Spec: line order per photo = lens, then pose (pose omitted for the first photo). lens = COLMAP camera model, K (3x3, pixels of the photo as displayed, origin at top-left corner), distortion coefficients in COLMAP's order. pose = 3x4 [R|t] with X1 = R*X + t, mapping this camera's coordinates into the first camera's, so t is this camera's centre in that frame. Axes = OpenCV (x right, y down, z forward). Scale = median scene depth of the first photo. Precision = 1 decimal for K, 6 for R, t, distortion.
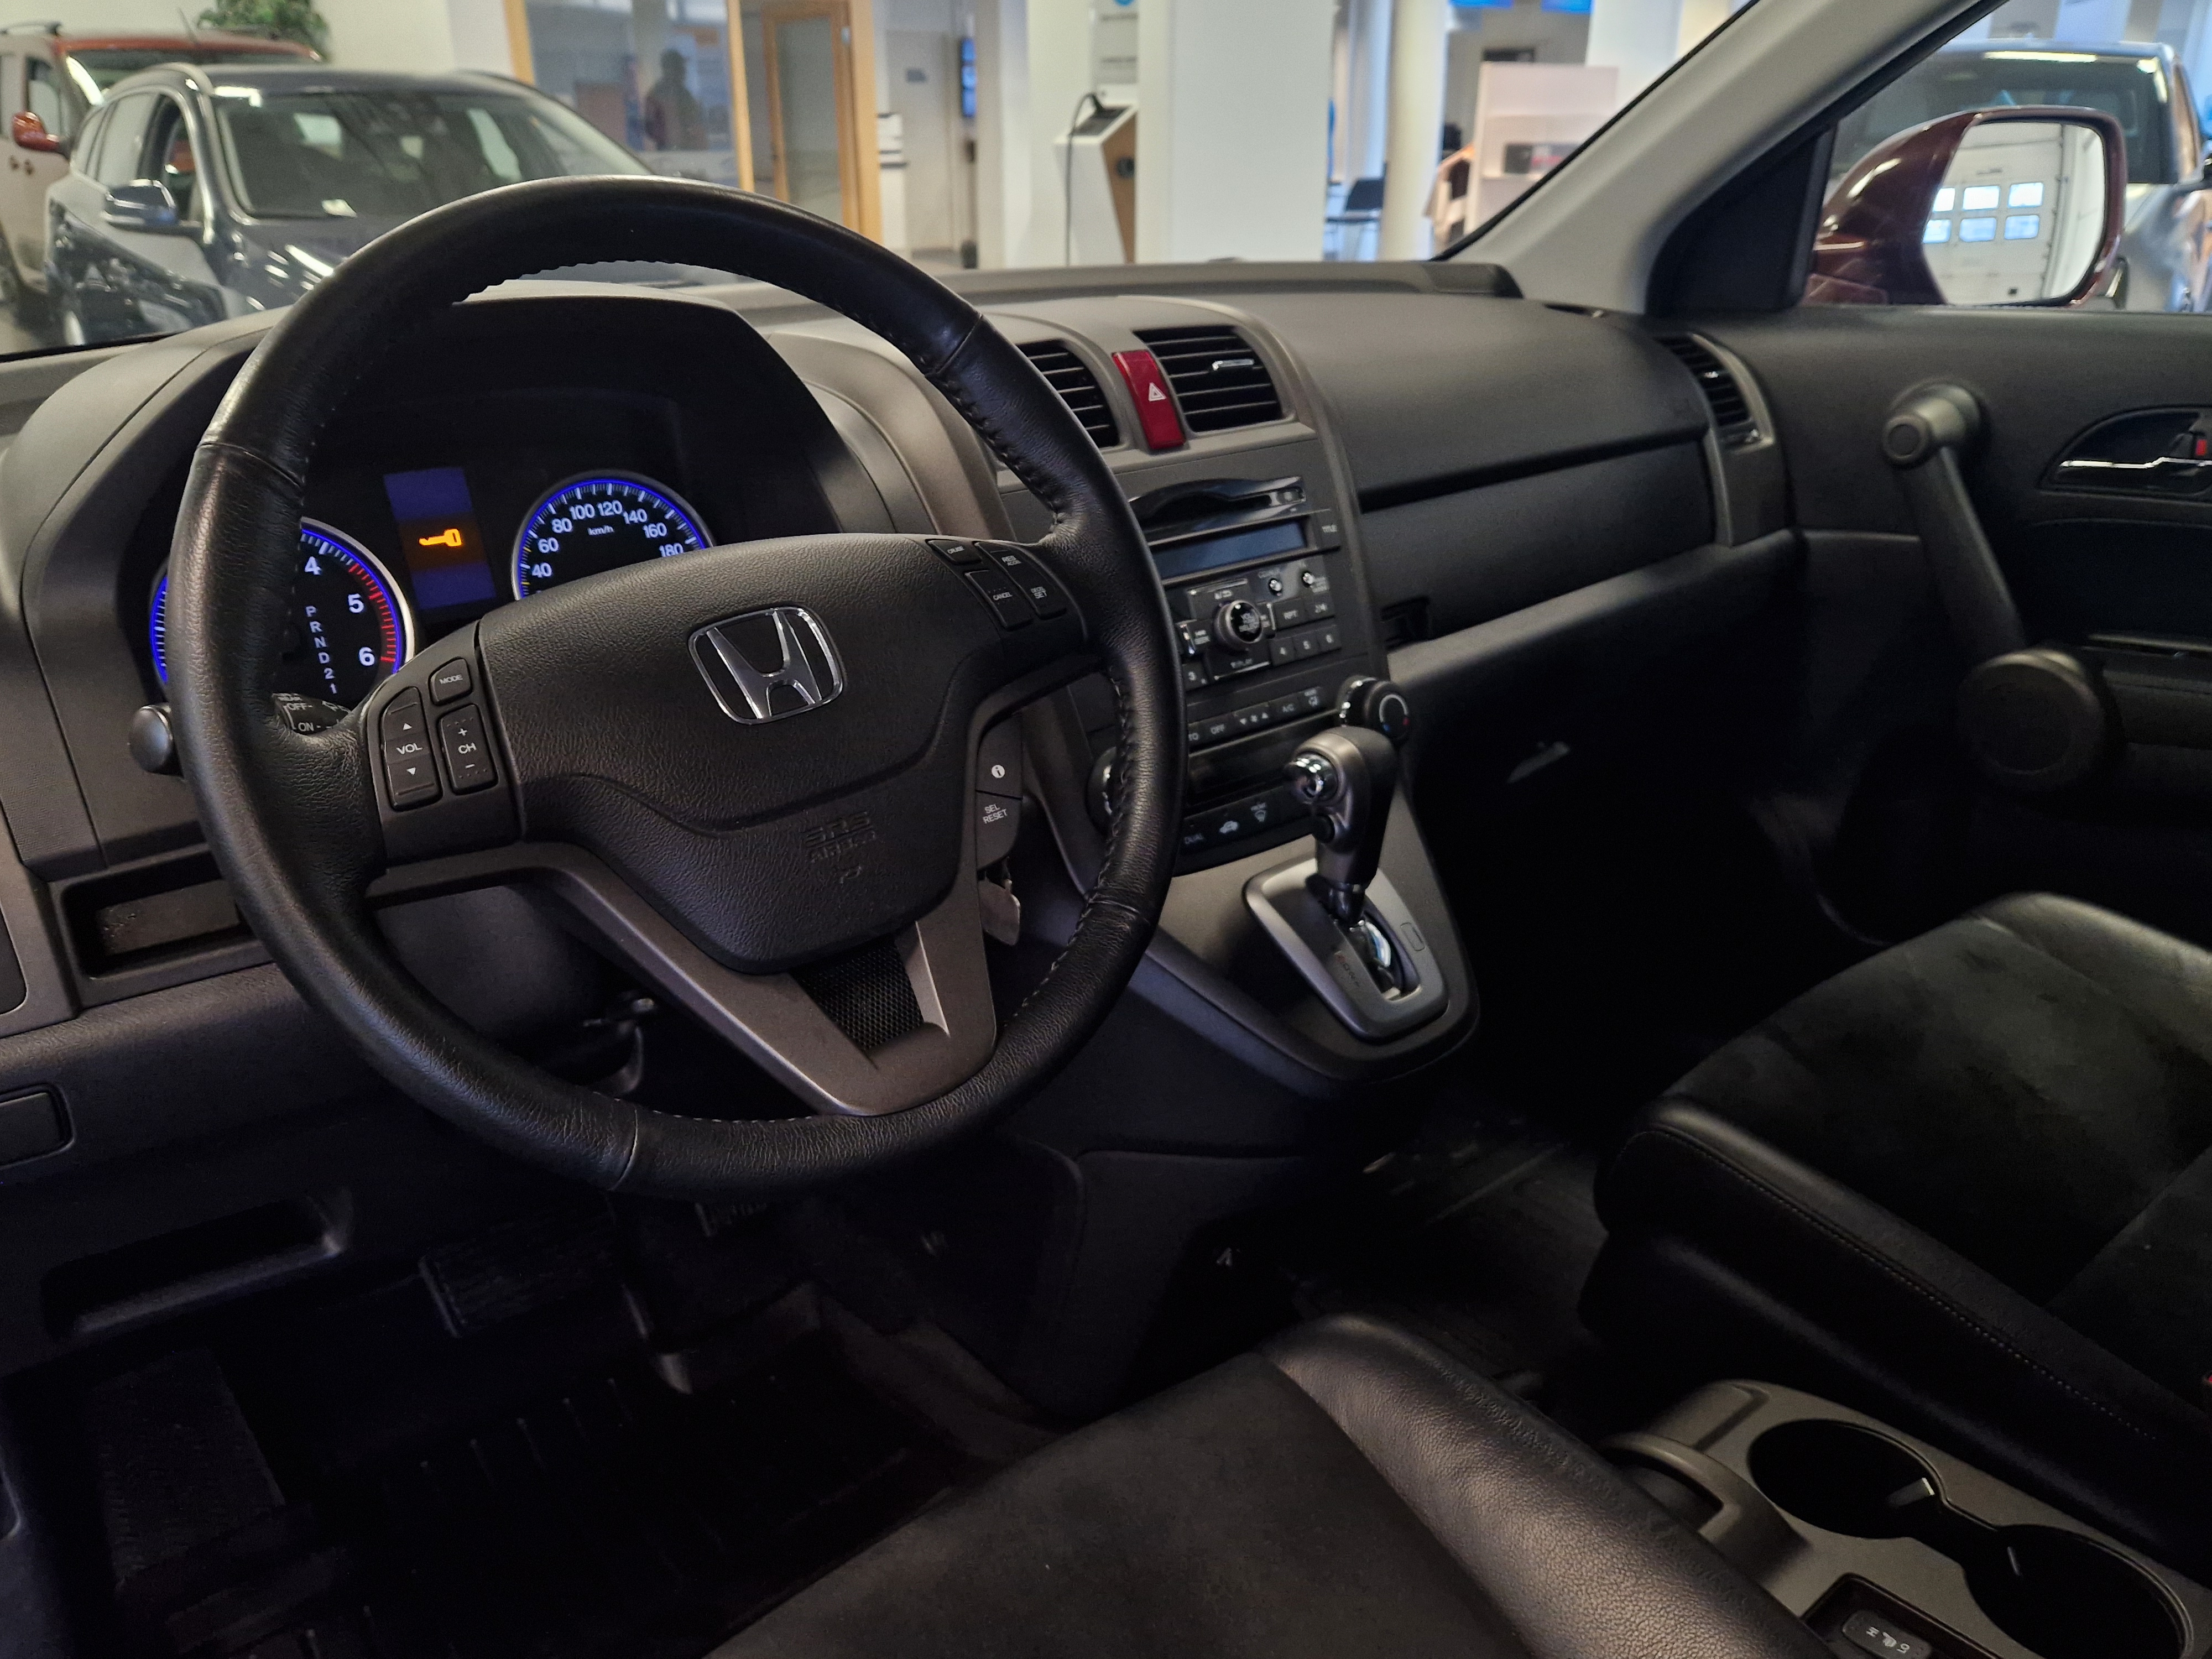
lens RADIAL K [[1640.1, 0, 1106.0], [0, 1640.1, 829.5], [0, 0, 1]] dist [-0.001990, -0.001950]
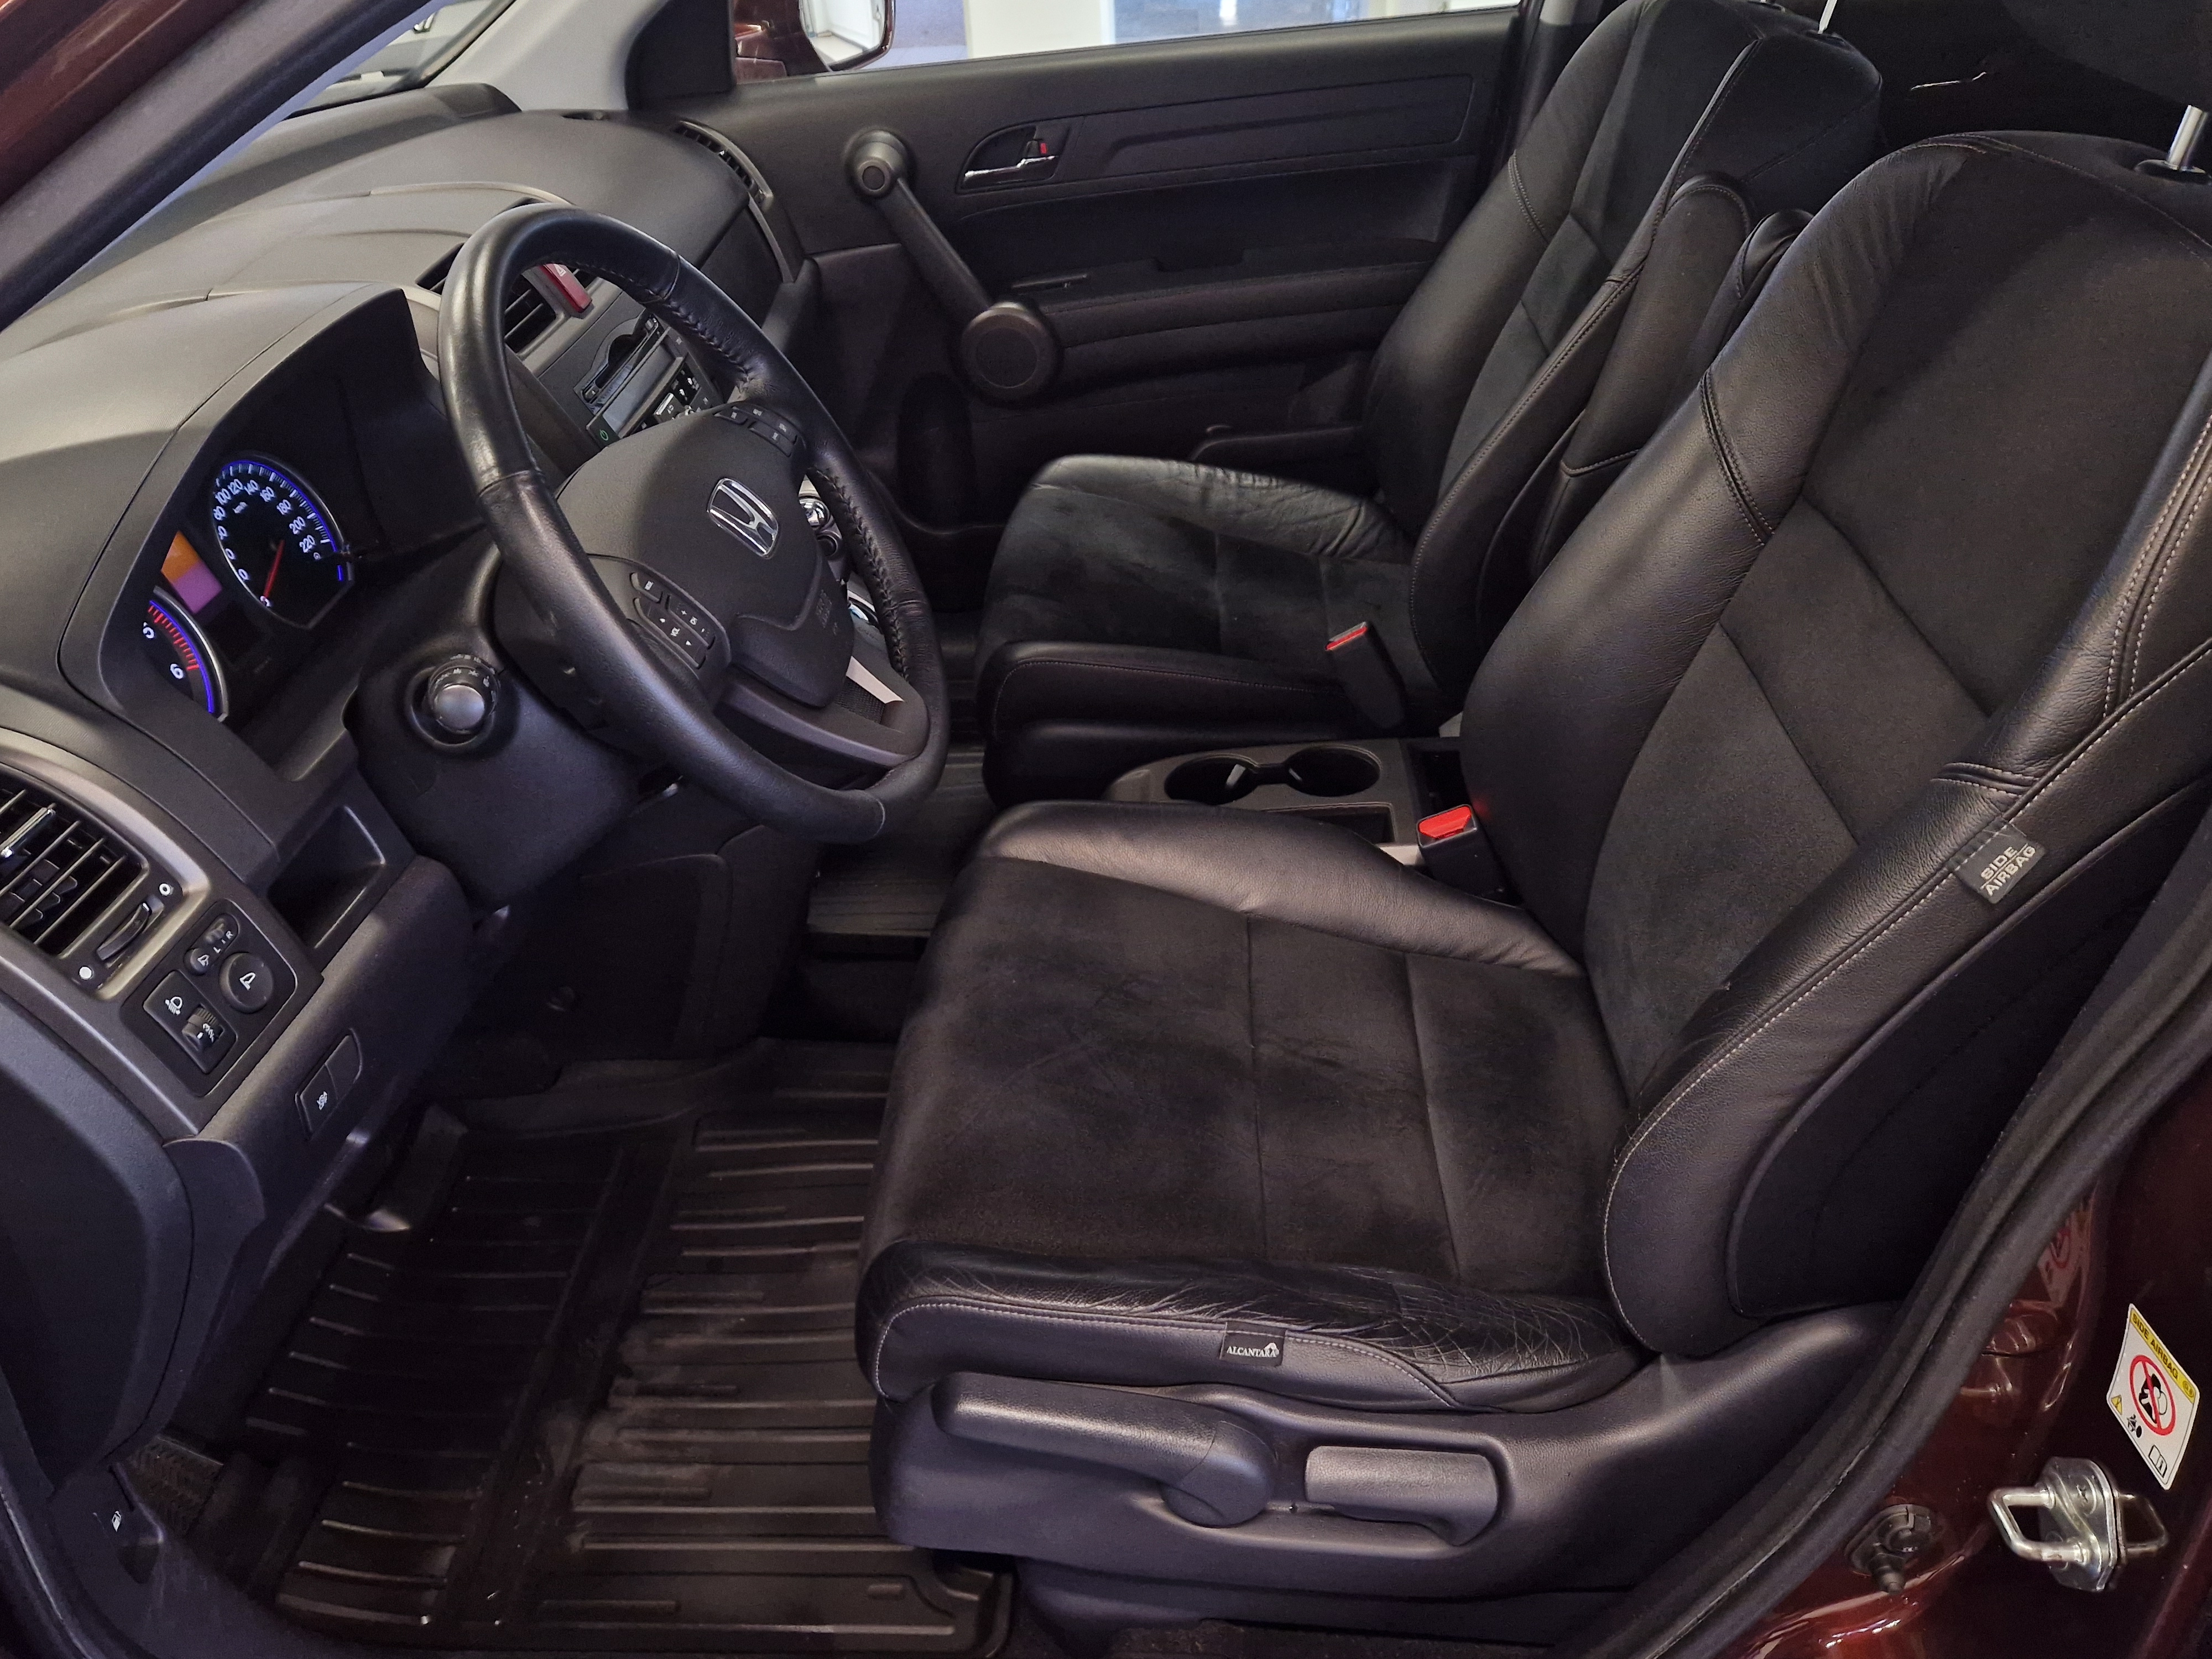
lens RADIAL K [[1516.0, 0, 1106.0], [0, 1516.0, 829.5], [0, 0, 1]] dist [0.005798, 0.000395]
pose [[0.672965, -0.447987, 0.588579, -0.412193], [0.328615, 0.893964, 0.304696, -0.070770], [-0.662669, -0.011634, 0.748822, -0.121898]]
